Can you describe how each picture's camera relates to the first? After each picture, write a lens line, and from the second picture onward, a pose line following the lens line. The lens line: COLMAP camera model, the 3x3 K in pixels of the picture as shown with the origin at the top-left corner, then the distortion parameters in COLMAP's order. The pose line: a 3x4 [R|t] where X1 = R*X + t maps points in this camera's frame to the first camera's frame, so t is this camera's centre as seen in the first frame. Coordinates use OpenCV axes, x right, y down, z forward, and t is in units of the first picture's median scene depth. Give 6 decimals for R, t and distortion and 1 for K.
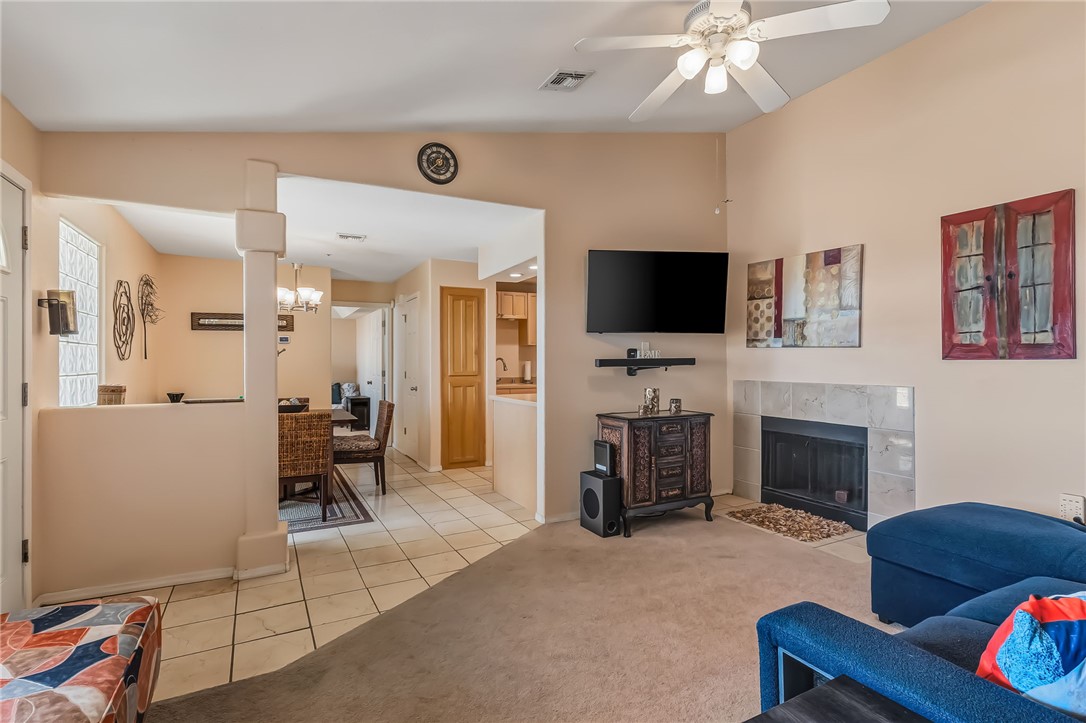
lens RADIAL K [[514.3, 0, 543.0], [0, 514.3, 361.5], [0, 0, 1]] dist [-0.001096, -0.000286]
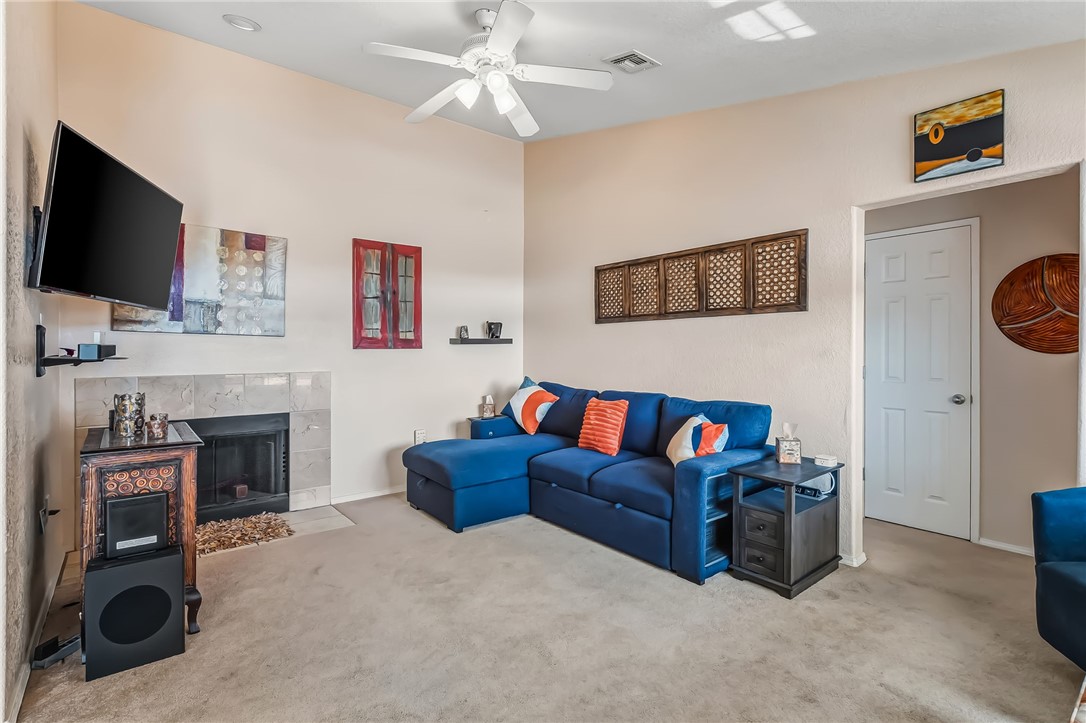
lens RADIAL K [[514.6, 0, 542.9], [0, 514.6, 351.0], [0, 0, 1]] dist [-0.001118, -0.000080]
pose [[-0.188949, 0.001671, 0.981985, -0.498394], [0.002816, 0.999995, -0.001160, 0.003844], [-0.981983, 0.002546, -0.188953, 0.666938]]
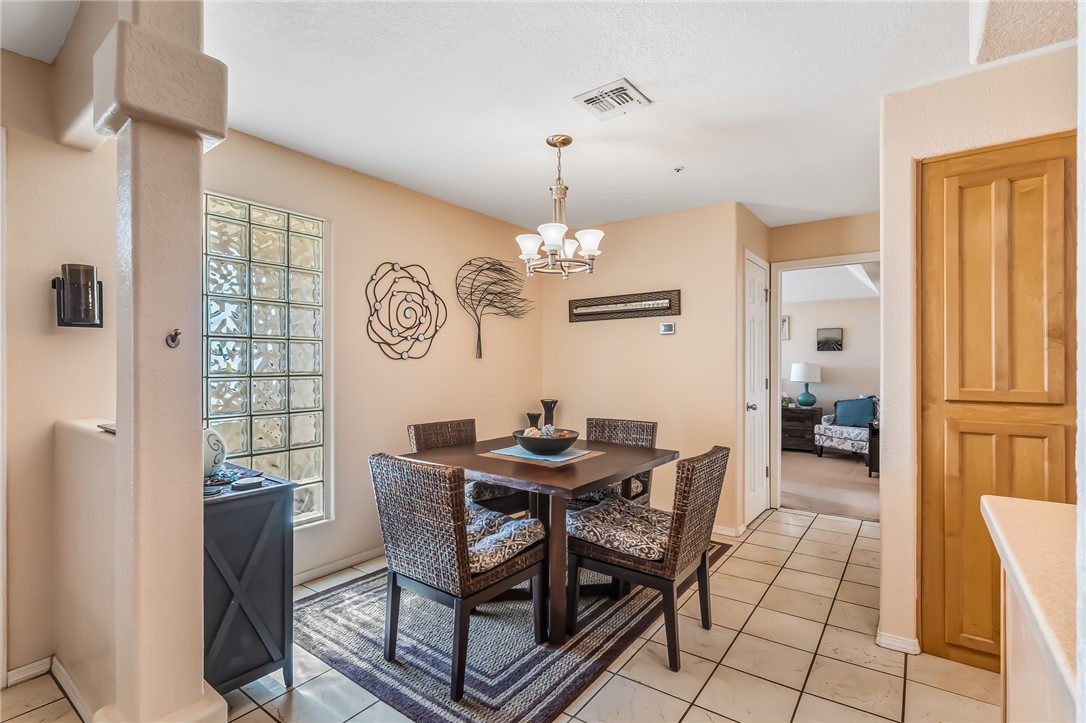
lens RADIAL K [[516.8, 0, 542.0], [0, 516.8, 363.9], [0, 0, 1]] dist [0.000489, -0.000351]
pose [[0.427595, 0.002385, -0.903967, 0.037610], [-0.002278, 0.999996, 0.001560, 0.003197], [0.903967, 0.001392, 0.427599, 0.901864]]
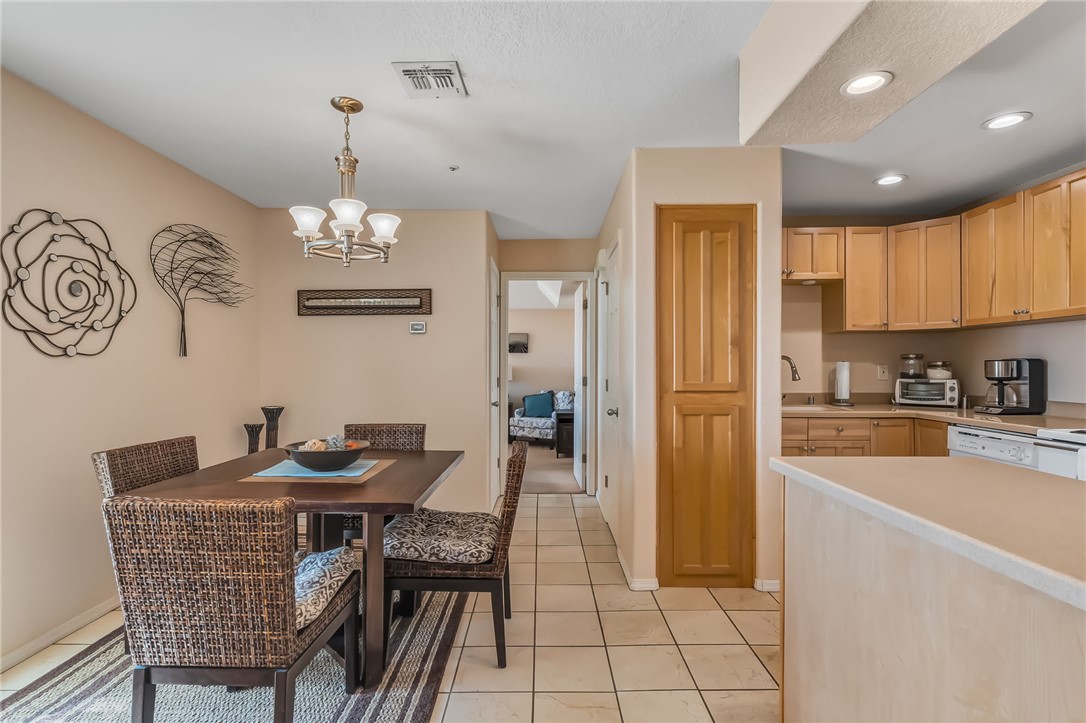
lens RADIAL K [[513.8, 0, 542.7], [0, 513.8, 366.0], [0, 0, 1]] dist [0.000589, -0.000294]
pose [[0.879323, 0.003669, -0.476212, -0.096778], [-0.002778, 0.999993, 0.002575, 0.005194], [0.476218, -0.000941, 0.879327, 0.802739]]
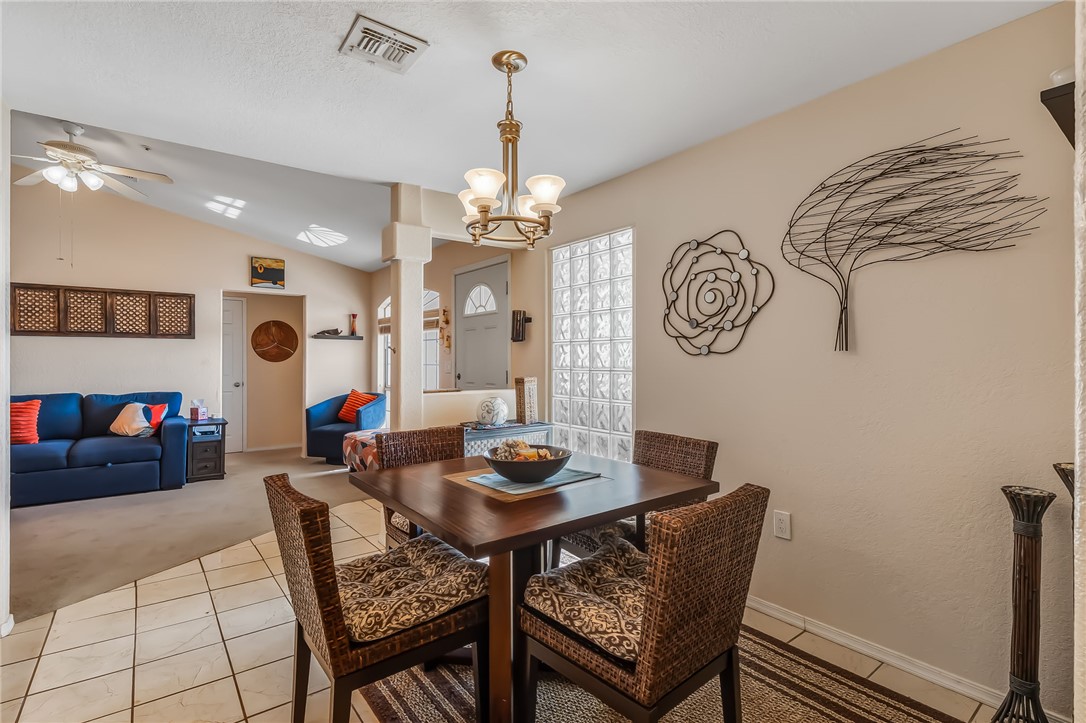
lens RADIAL K [[514.3, 0, 543.0], [0, 514.3, 361.5], [0, 0, 1]] dist [-0.001096, -0.000286]
pose [[-0.986511, 0.002775, -0.163669, -0.531760], [0.002285, 0.999992, 0.003186, 0.003215], [0.163676, 0.002769, -0.986510, 1.739512]]
